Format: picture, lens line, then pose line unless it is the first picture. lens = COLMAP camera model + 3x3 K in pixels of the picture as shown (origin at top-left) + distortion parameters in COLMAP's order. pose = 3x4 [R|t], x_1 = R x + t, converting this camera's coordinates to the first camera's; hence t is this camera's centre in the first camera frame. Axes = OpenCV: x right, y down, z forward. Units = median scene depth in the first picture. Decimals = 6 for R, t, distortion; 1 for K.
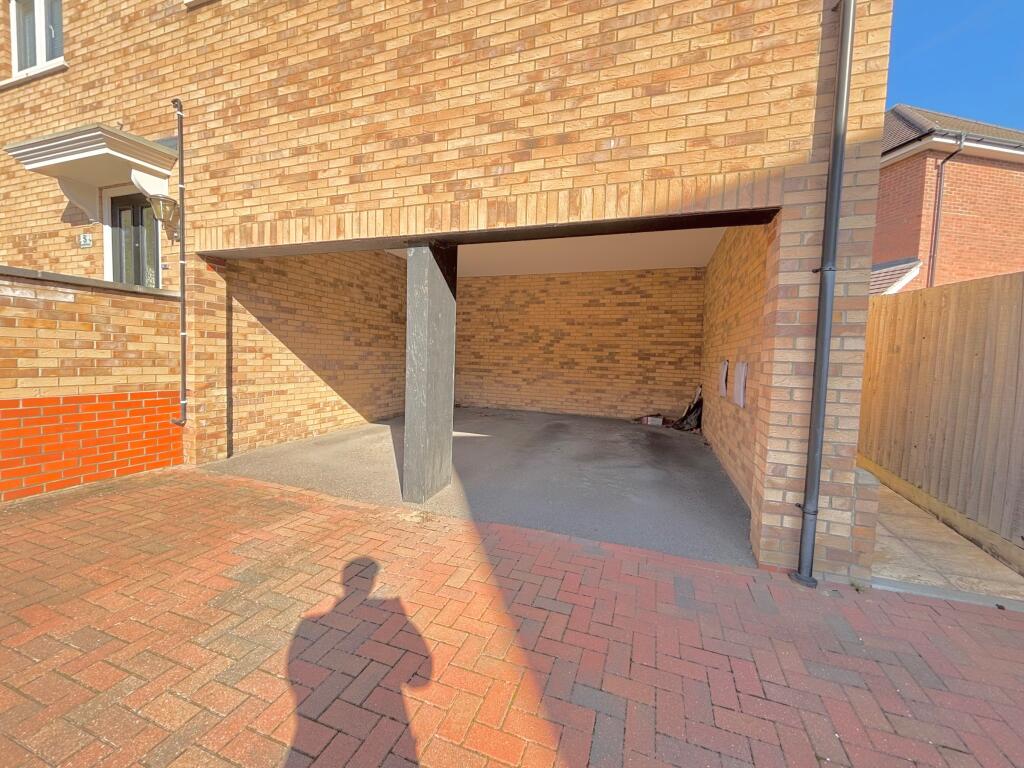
lens RADIAL K [[410.7, 0, 510.9], [0, 410.7, 384.9], [0, 0, 1]] dist [-0.003094, -0.000567]
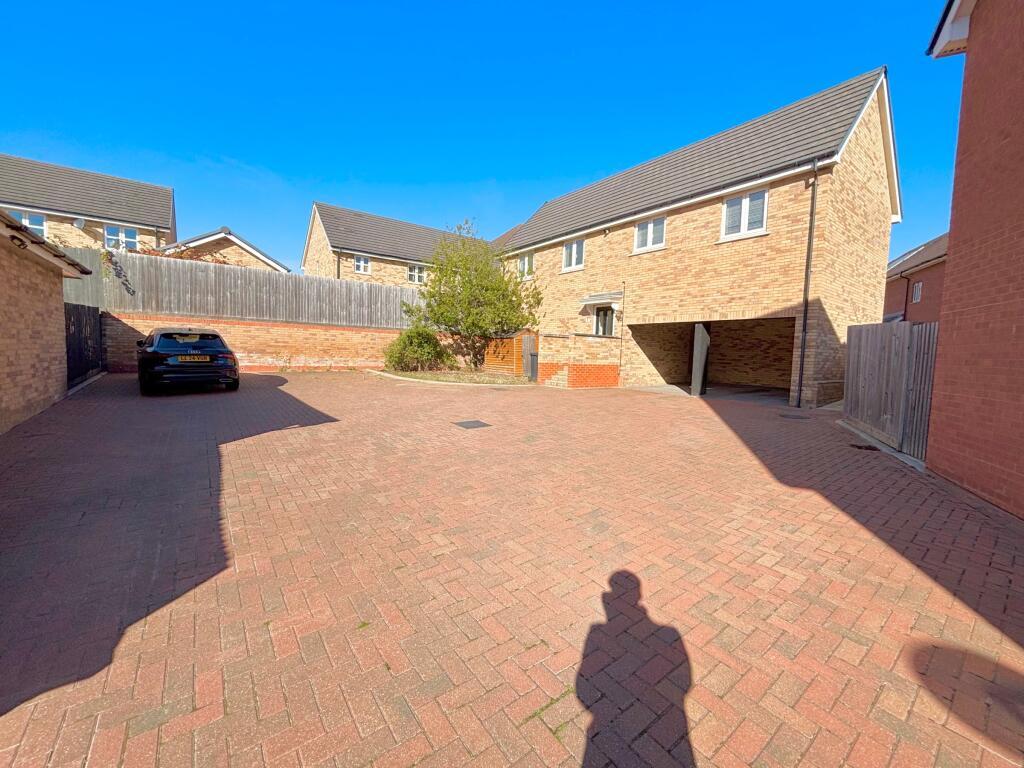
lens RADIAL K [[410.7, 0, 507.4], [0, 410.7, 388.6], [0, 0, 1]] dist [-0.003094, -0.000567]
pose [[0.827341, 0.037556, -0.560444, 0.371232], [-0.037149, 0.999236, 0.012119, 0.218886], [0.560471, 0.010793, 0.828104, -2.533273]]
